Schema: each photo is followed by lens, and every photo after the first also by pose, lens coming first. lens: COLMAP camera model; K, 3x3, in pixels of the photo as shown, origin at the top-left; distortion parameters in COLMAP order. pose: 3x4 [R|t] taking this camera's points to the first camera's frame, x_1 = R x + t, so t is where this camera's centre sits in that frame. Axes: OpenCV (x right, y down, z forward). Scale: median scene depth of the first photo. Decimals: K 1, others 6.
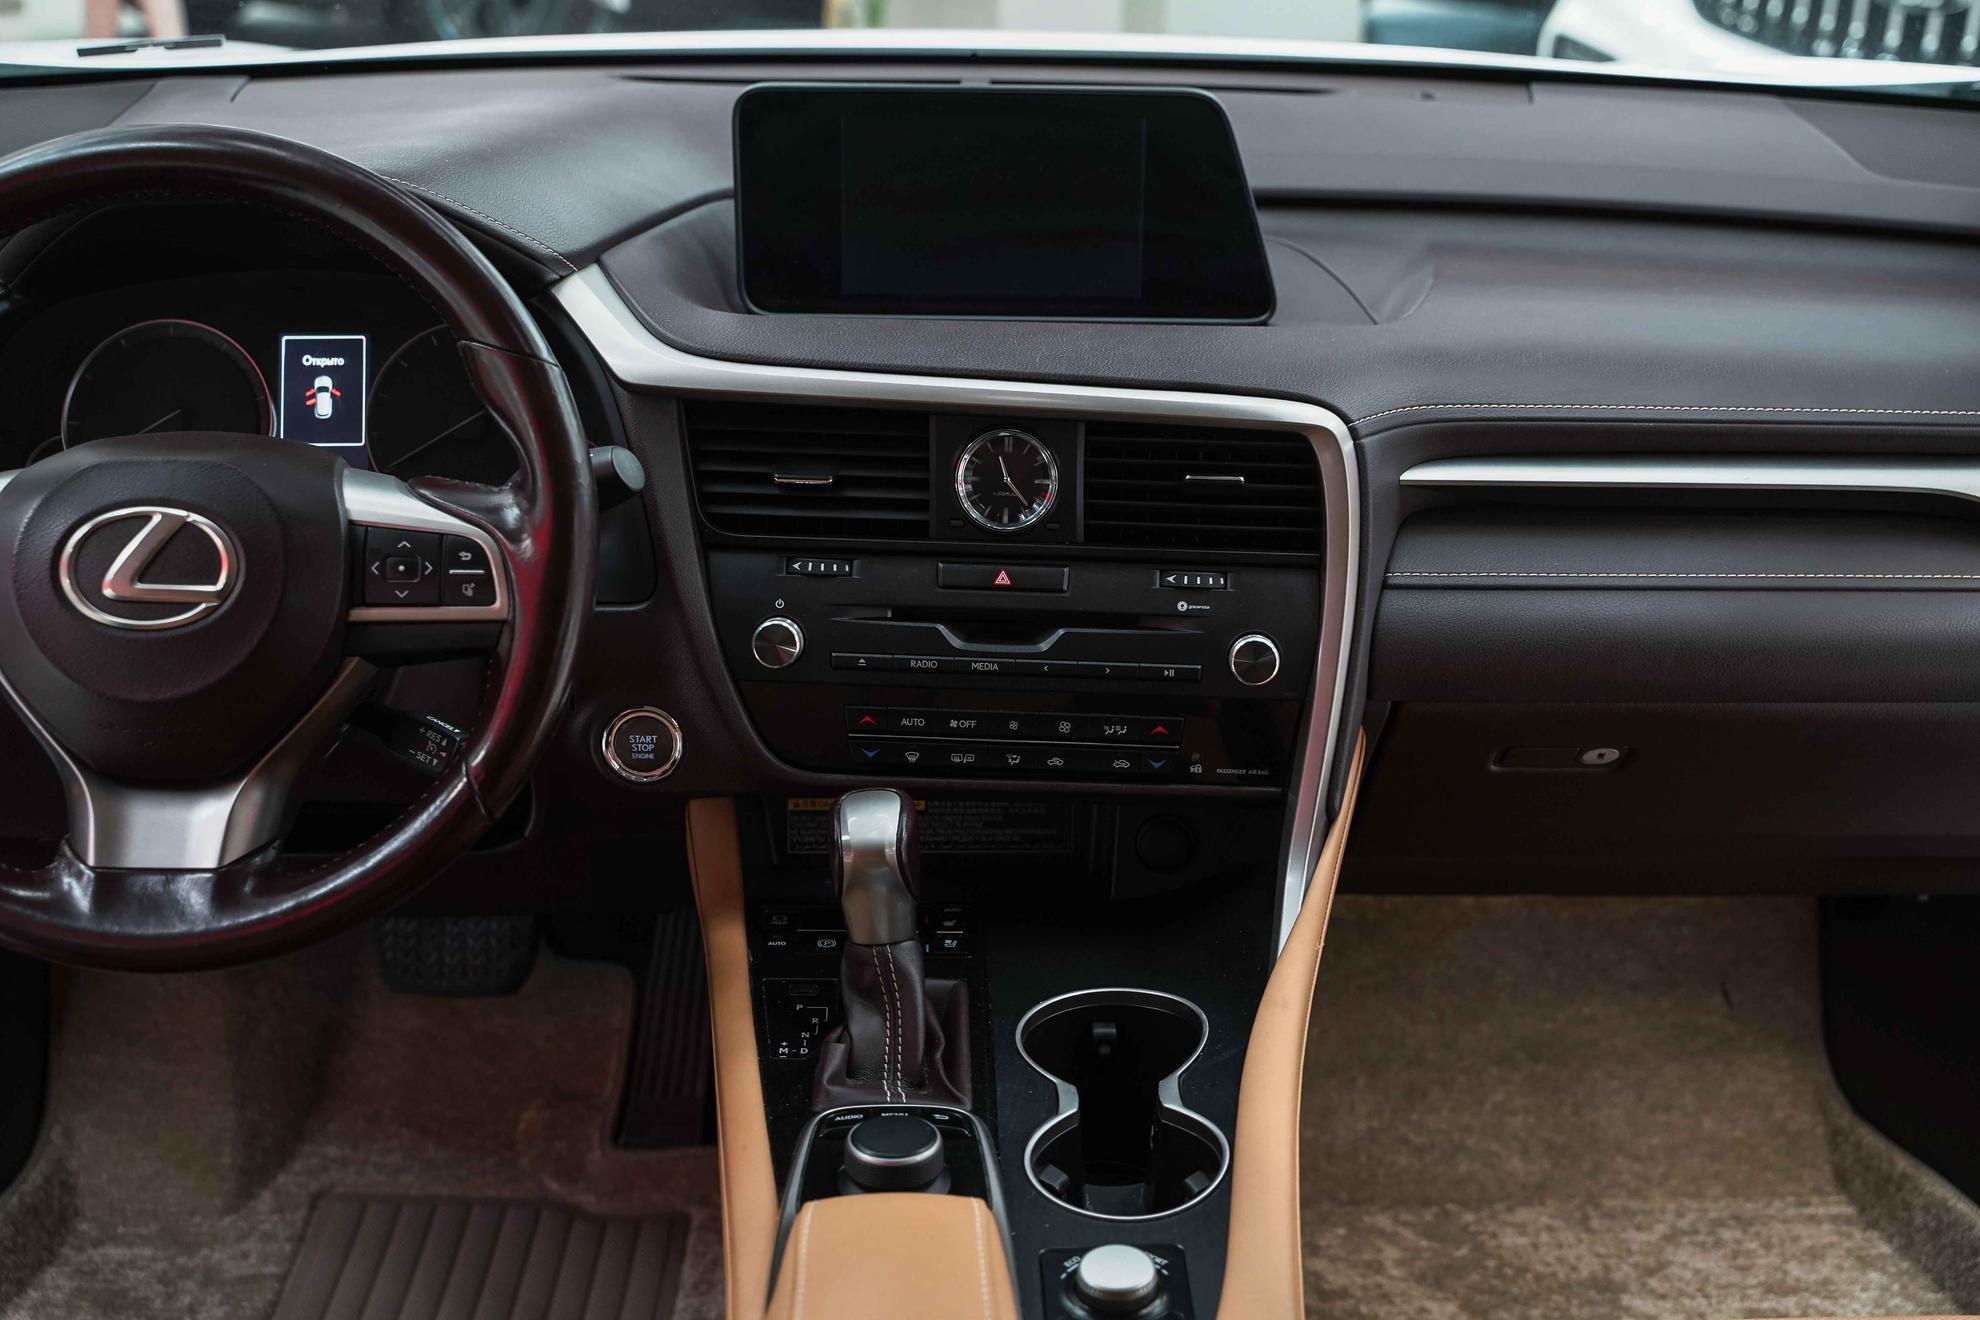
lens RADIAL K [[2474.0, 0, 990.0], [0, 2474.0, 660.0], [0, 0, 1]] dist [0.009815, -0.018570]
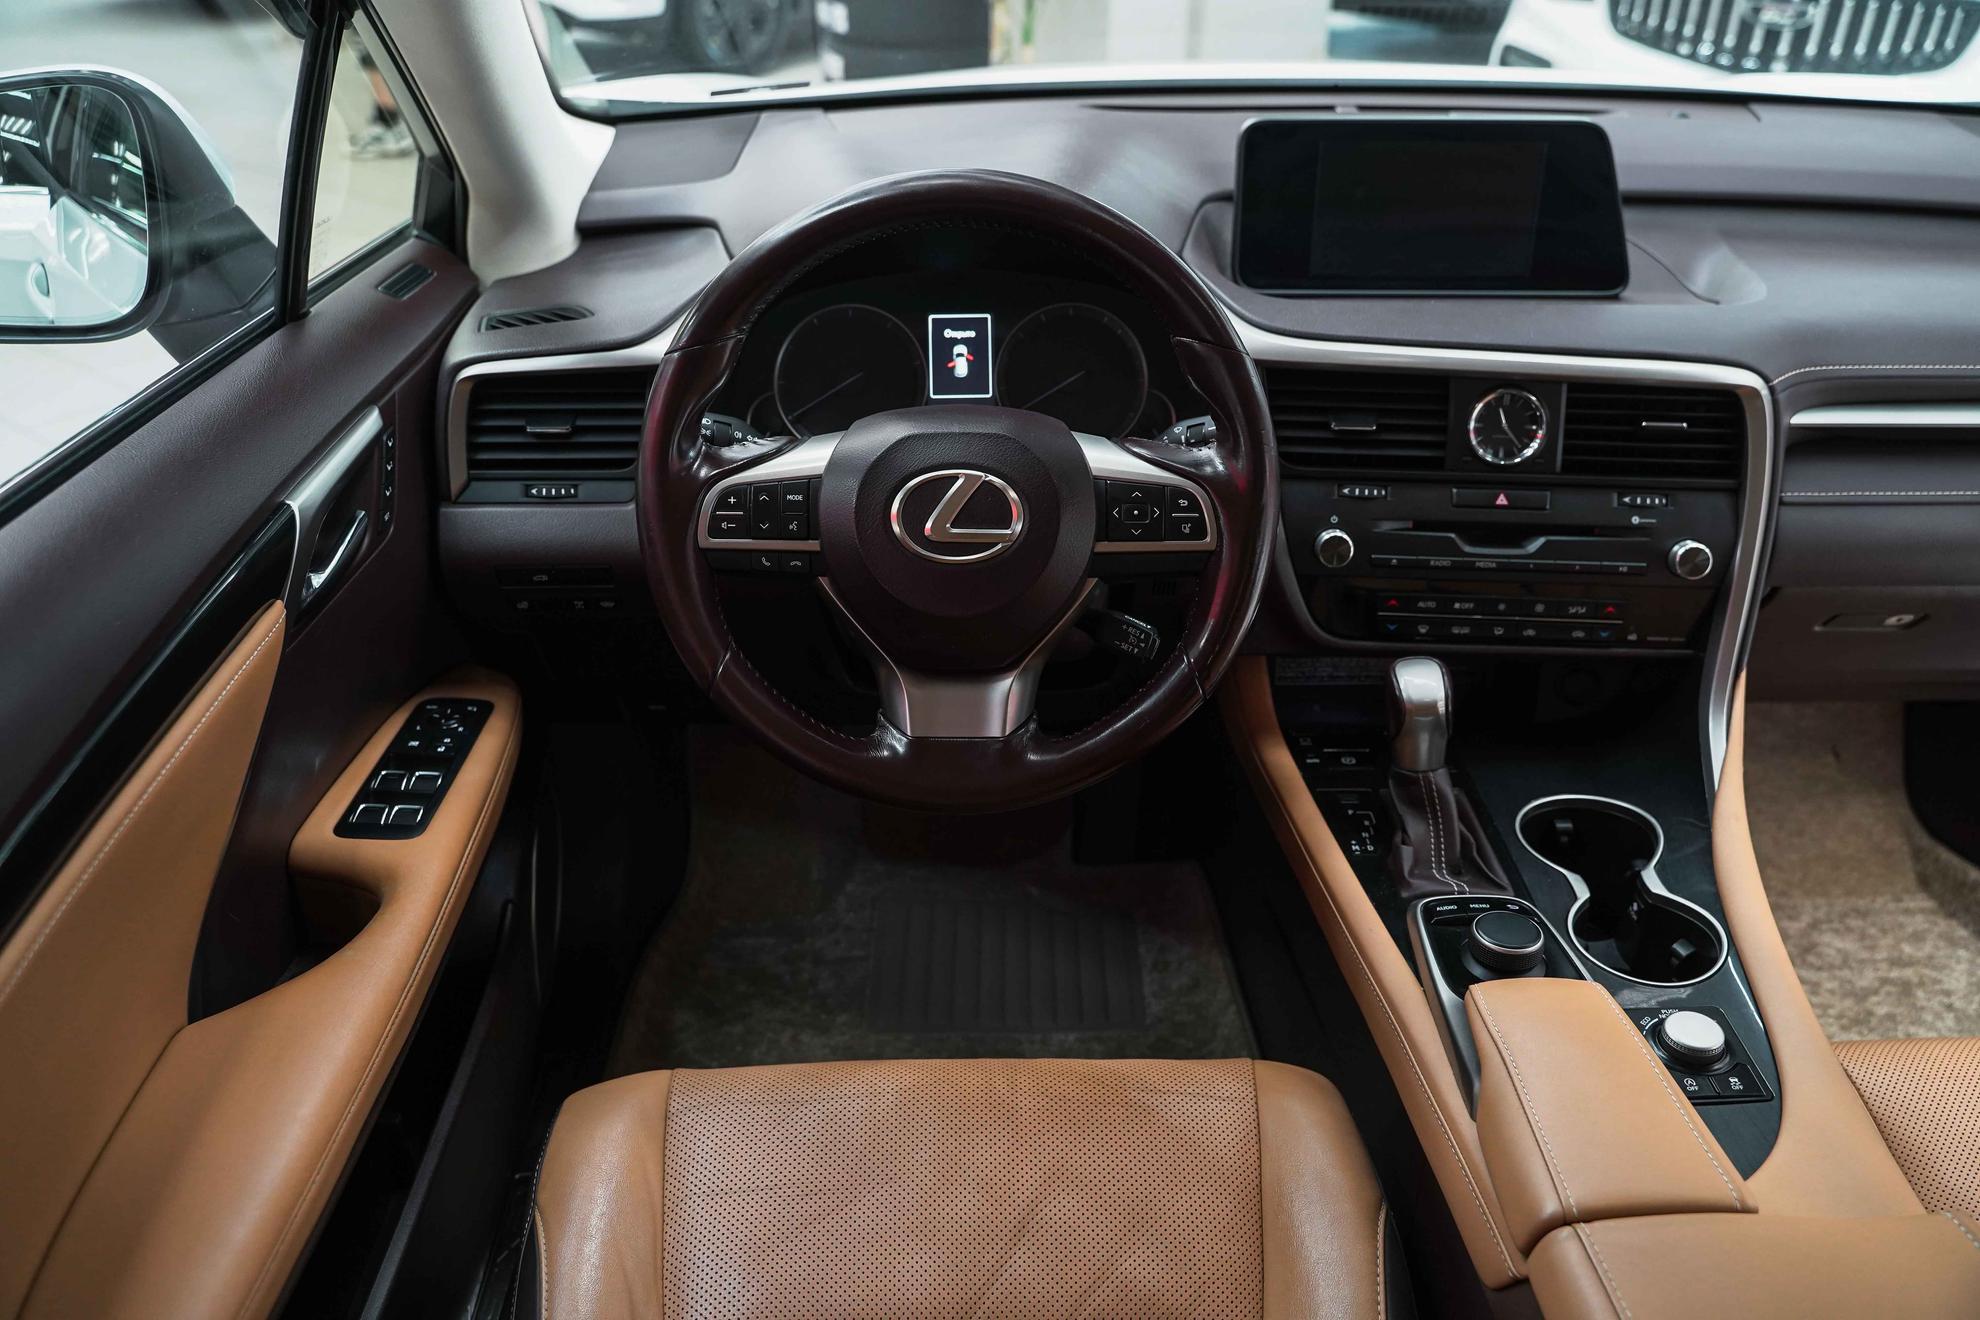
lens RADIAL K [[1574.4, 0, 990.0], [0, 1574.4, 660.0], [0, 0, 1]] dist [-0.004040, 0.009345]
pose [[0.999948, -0.006772, -0.007596, -0.252274], [0.007688, 0.991766, 0.127829, -0.054629], [0.006667, -0.127881, 0.991767, 0.122638]]
